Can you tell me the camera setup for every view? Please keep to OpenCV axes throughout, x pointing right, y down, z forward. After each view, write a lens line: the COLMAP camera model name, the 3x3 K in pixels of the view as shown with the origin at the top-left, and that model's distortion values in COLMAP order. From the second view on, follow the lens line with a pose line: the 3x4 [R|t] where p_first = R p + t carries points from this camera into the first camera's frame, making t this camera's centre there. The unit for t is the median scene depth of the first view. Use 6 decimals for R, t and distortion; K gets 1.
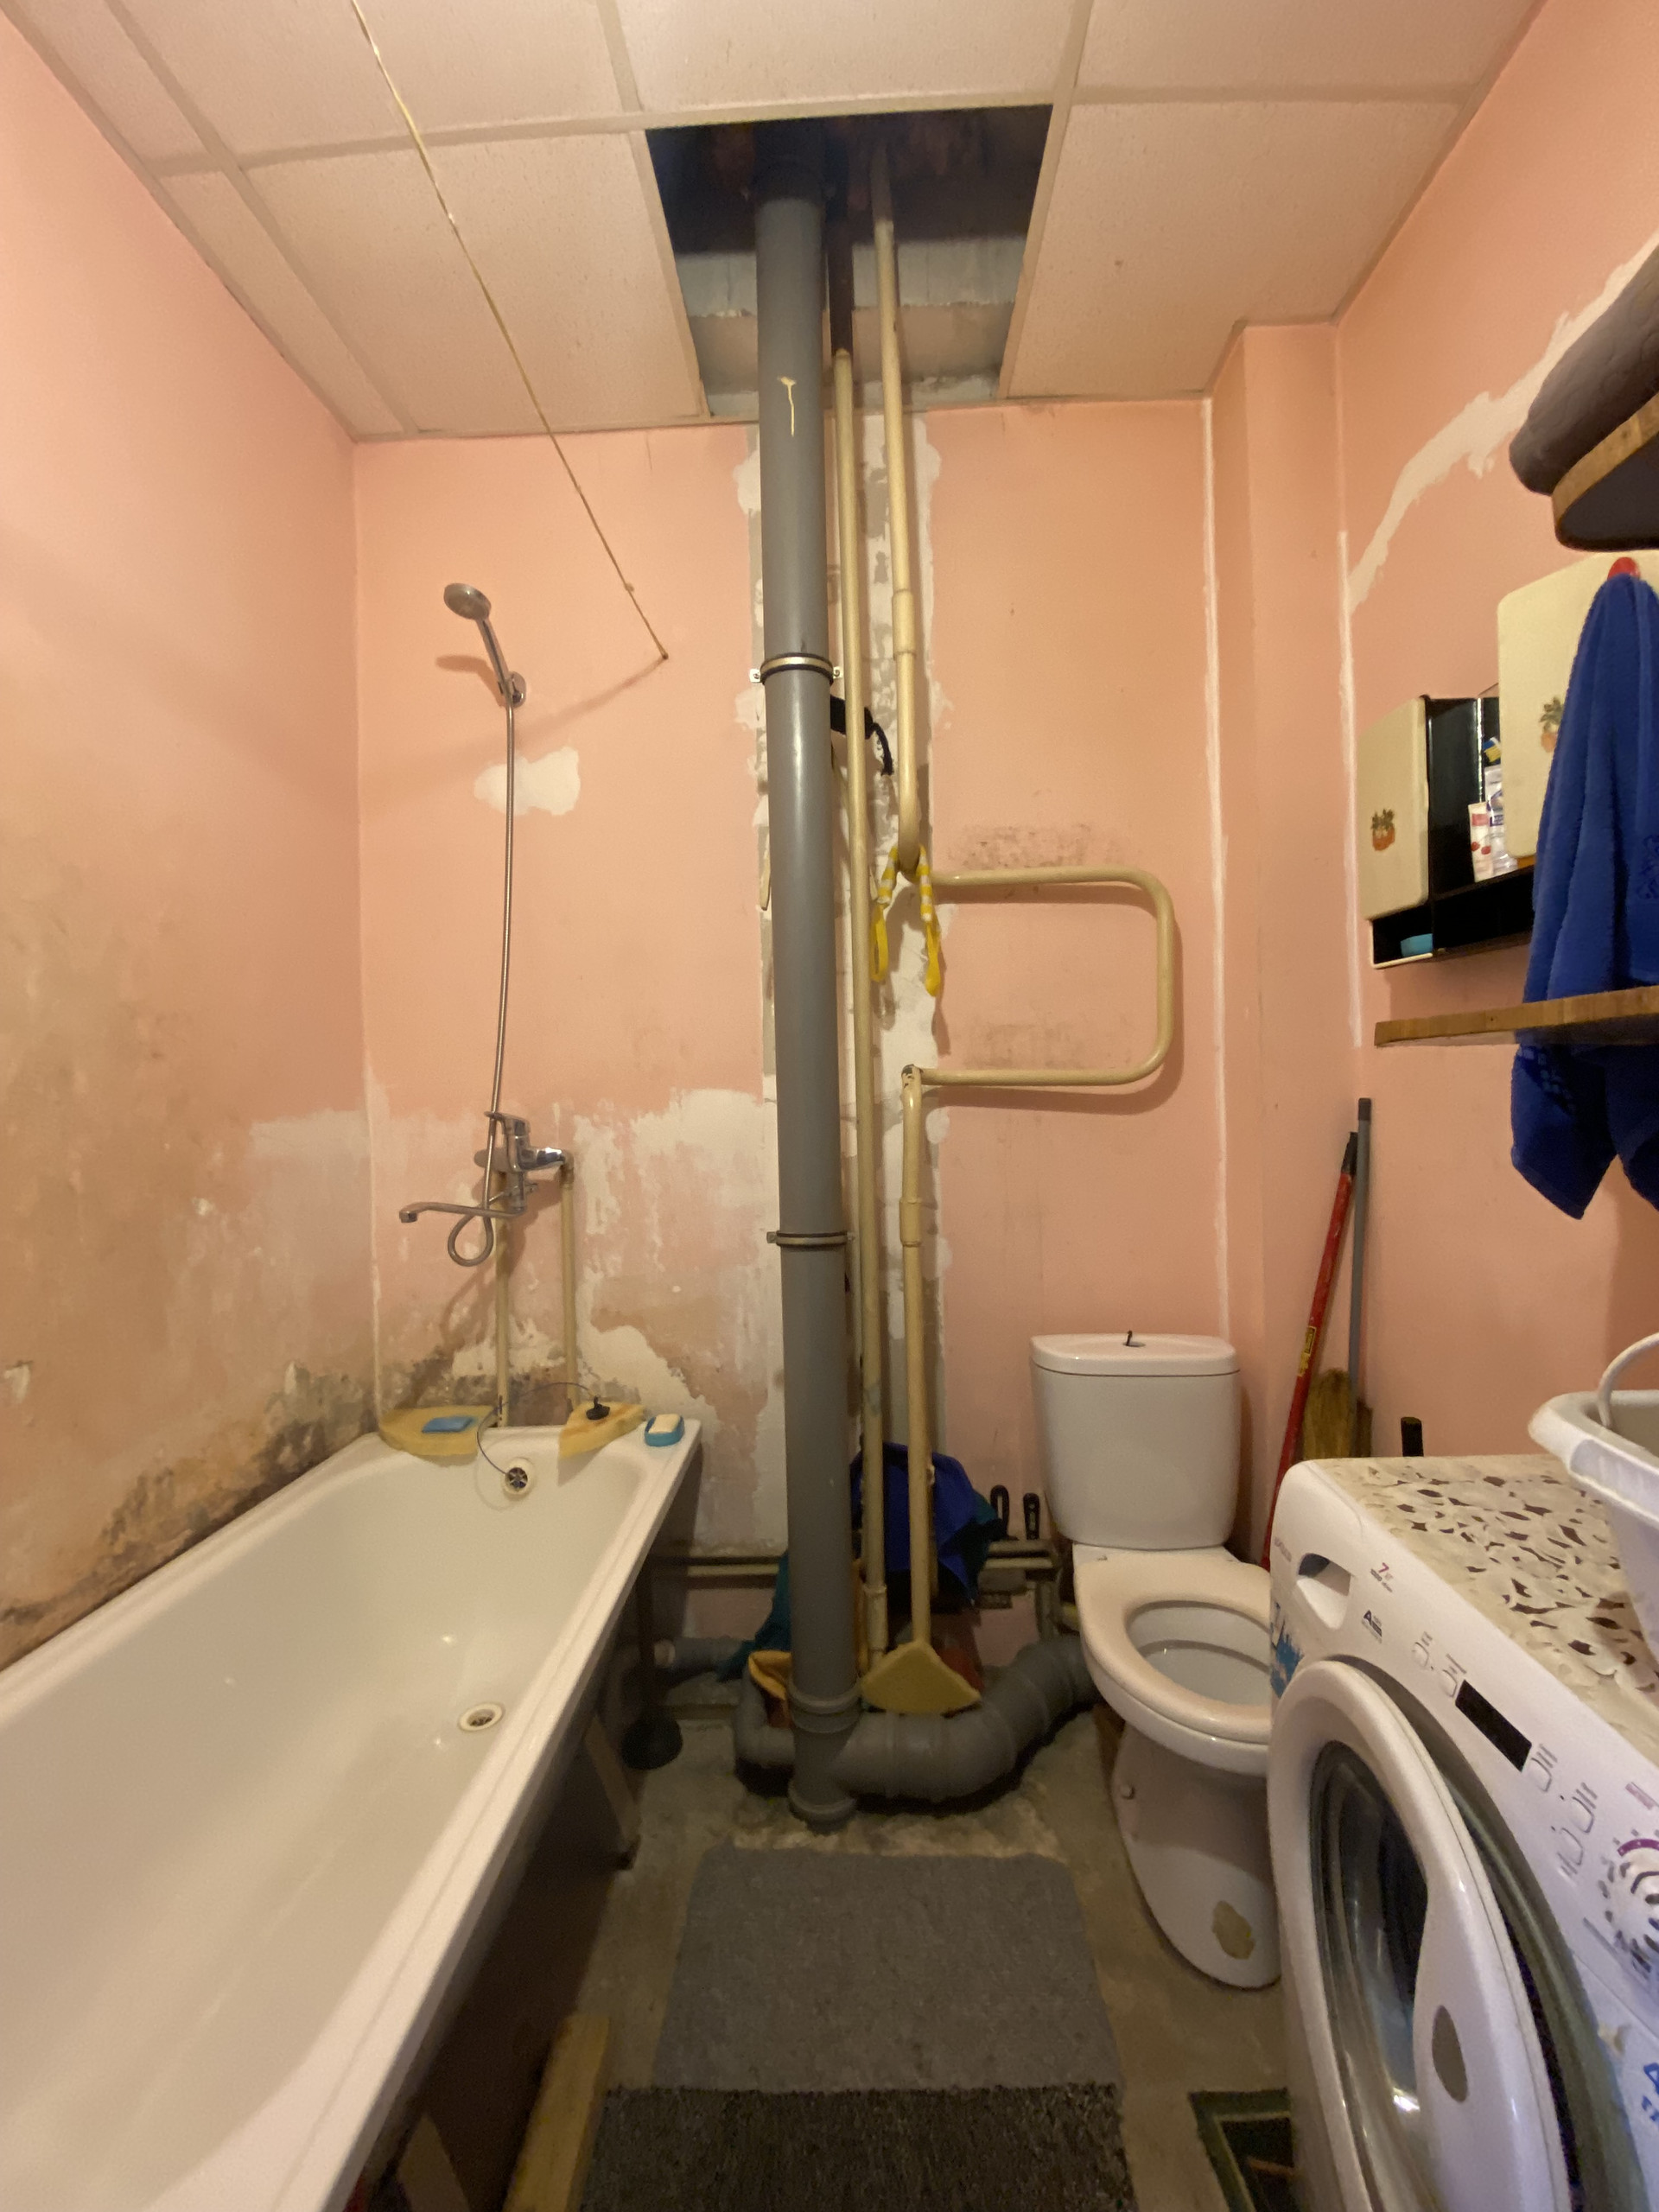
lens RADIAL K [[889.6, 0, 840.1], [0, 889.6, 1105.3], [0, 0, 1]] dist [0.021436, -0.020155]
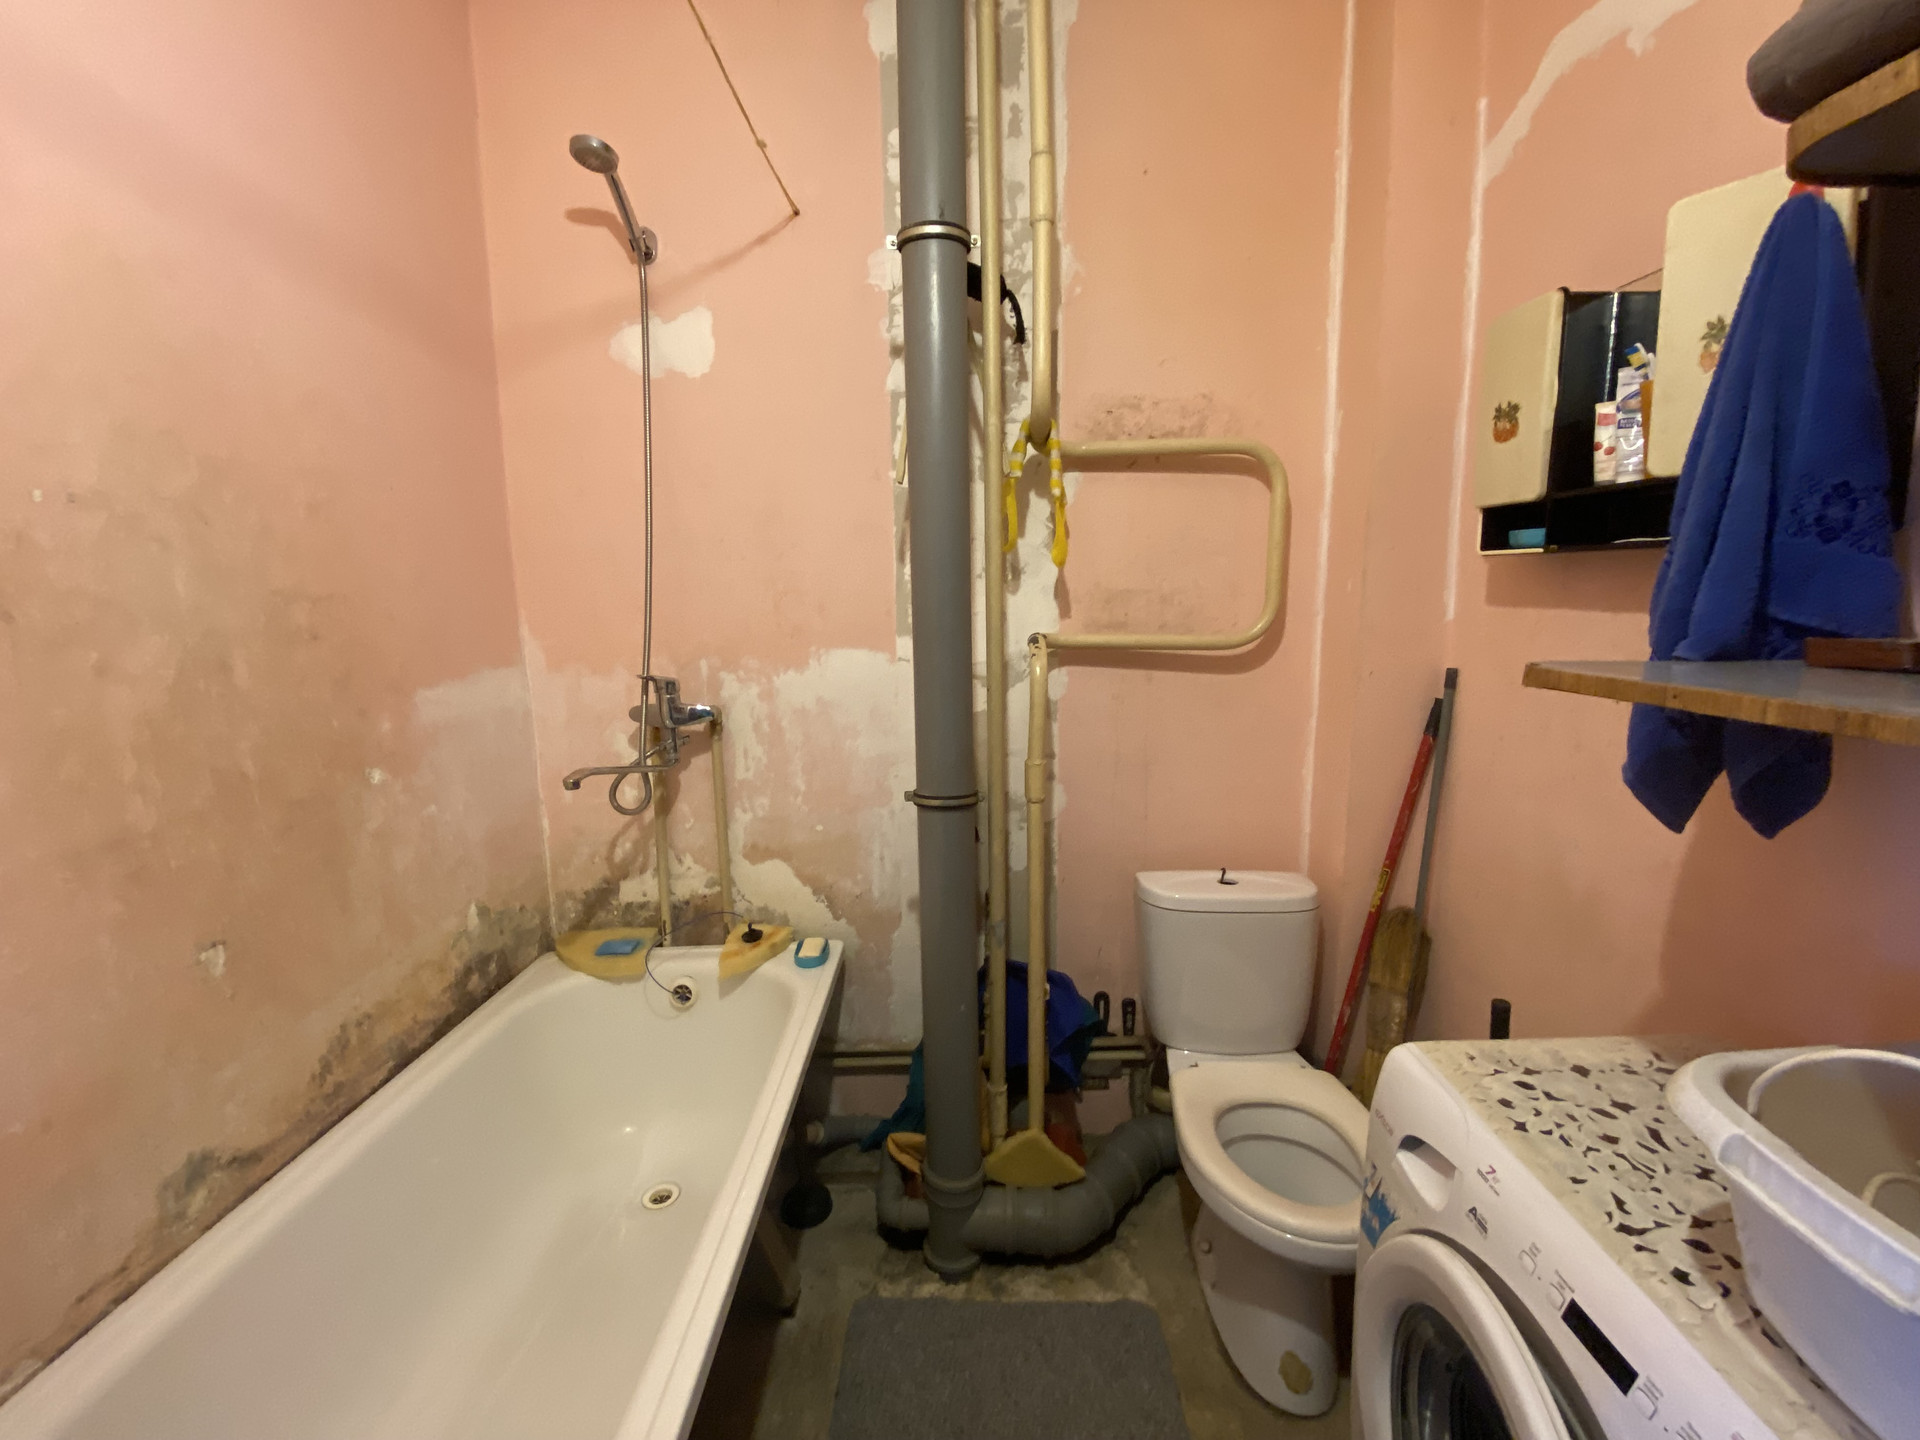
lens RADIAL K [[772.2, 0, 962.4], [0, 772.2, 715.8], [0, 0, 1]] dist [0.021436, -0.020155]
pose [[0.999707, 0.004983, 0.023694, -0.033167], [-0.008255, 0.990110, 0.140049, -0.079950], [-0.022761, -0.140204, 0.989861, 0.070559]]
